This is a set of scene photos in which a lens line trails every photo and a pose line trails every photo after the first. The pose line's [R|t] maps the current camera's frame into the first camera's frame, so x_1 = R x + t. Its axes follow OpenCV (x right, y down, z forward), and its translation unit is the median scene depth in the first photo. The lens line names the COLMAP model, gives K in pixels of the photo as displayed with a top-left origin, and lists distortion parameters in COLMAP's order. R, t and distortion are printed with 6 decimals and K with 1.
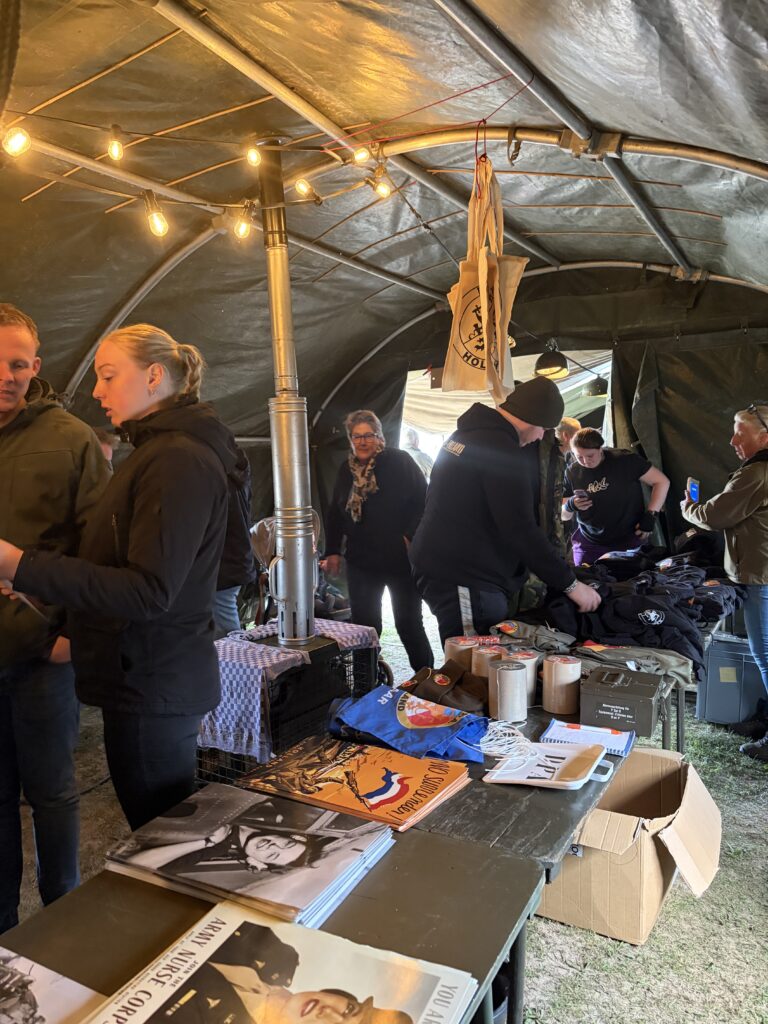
lens RADIAL K [[762.5, 0, 382.7], [0, 762.5, 514.7], [0, 0, 1]] dist [0.041587, -0.049149]
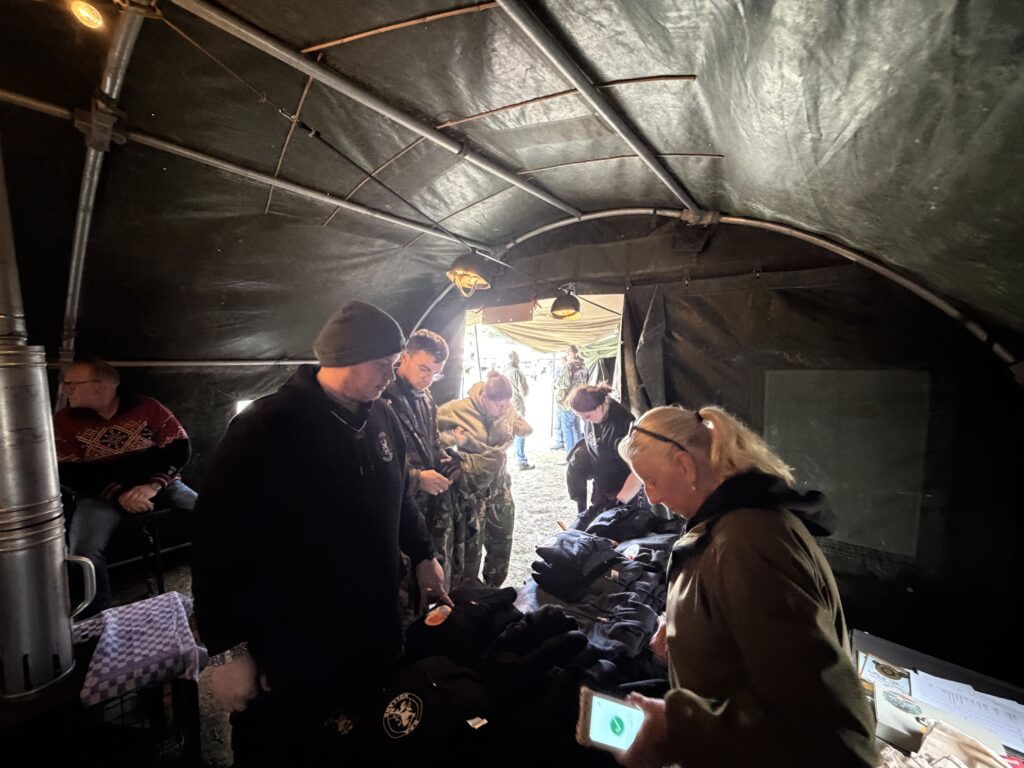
lens RADIAL K [[404.3, 0, 509.0], [0, 404.3, 384.2], [0, 0, 1]] dist [-0.006546, 0.000317]
pose [[0.986882, 0.045529, -0.154890, 0.427194], [-0.045443, 0.998959, 0.004099, -0.159874], [0.154916, 0.002993, 0.987923, 0.786570]]
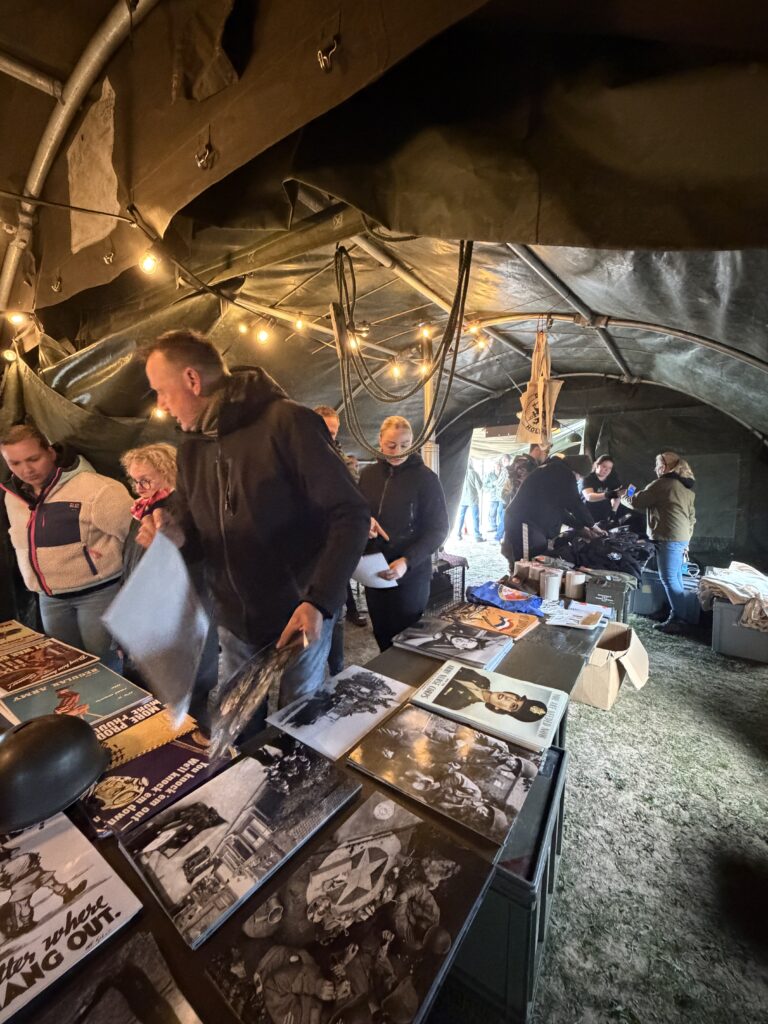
lens RADIAL K [[404.3, 0, 384.7], [0, 404.3, 508.7], [0, 0, 1]] dist [-0.006546, 0.000317]
pose [[0.991454, 0.027775, -0.127468, -0.117297], [-0.025256, 0.999453, 0.021334, 0.001280], [0.127991, -0.017932, 0.991613, -0.128854]]
